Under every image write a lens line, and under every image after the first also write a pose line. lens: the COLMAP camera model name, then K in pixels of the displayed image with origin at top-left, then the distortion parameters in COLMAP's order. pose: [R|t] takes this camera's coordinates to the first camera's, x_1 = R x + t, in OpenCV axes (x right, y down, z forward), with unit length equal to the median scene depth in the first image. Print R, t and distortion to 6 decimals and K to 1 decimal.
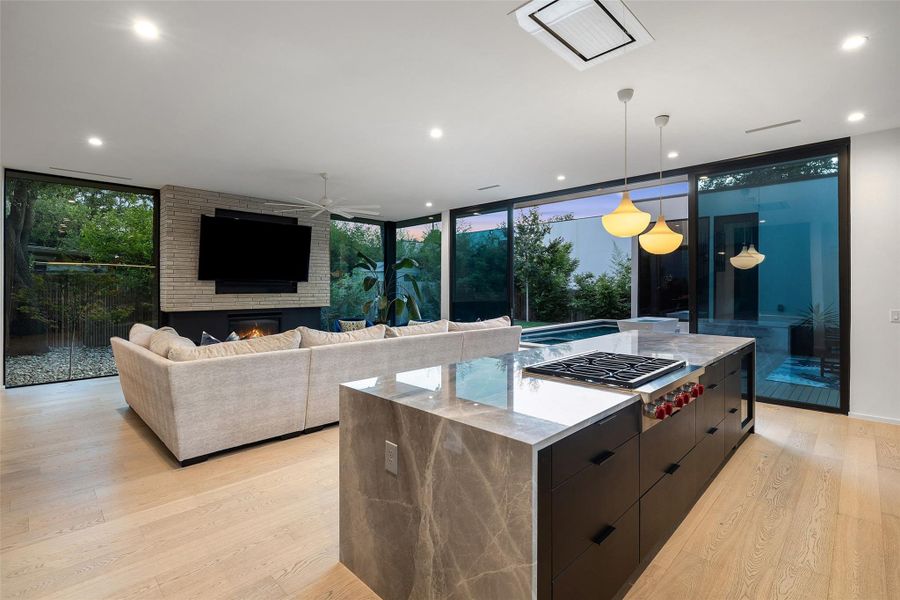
lens RADIAL K [[412.3, 0, 455.5], [0, 412.3, 287.0], [0, 0, 1]] dist [-0.001318, 0.000320]
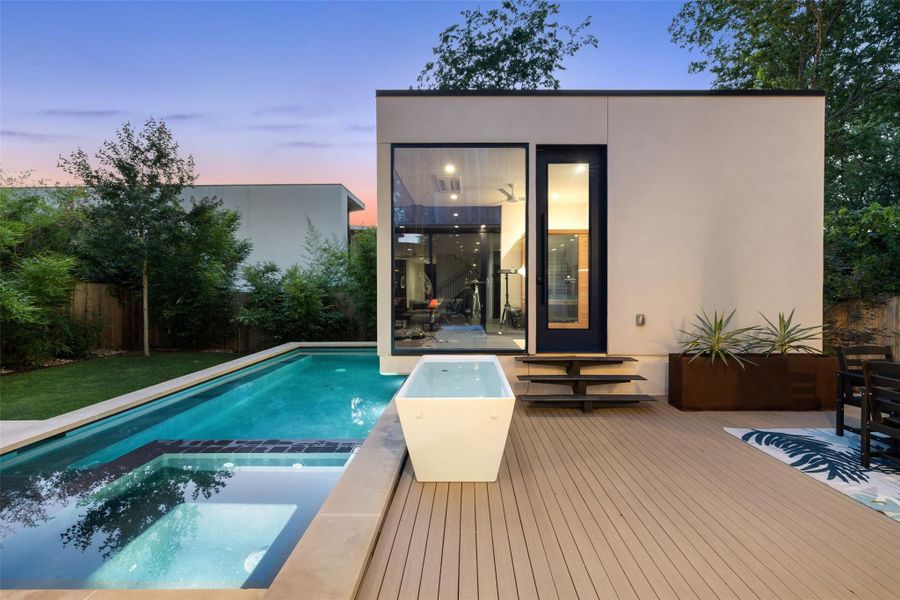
lens RADIAL K [[412.3, 0, 455.5], [0, 412.3, 287.0], [0, 0, 1]] dist [-0.001318, 0.000320]
pose [[0.732918, -0.003873, 0.680306, 0.486518], [0.007045, 0.999973, -0.001896, 0.010854], [-0.680281, 0.006183, 0.732926, 1.616299]]
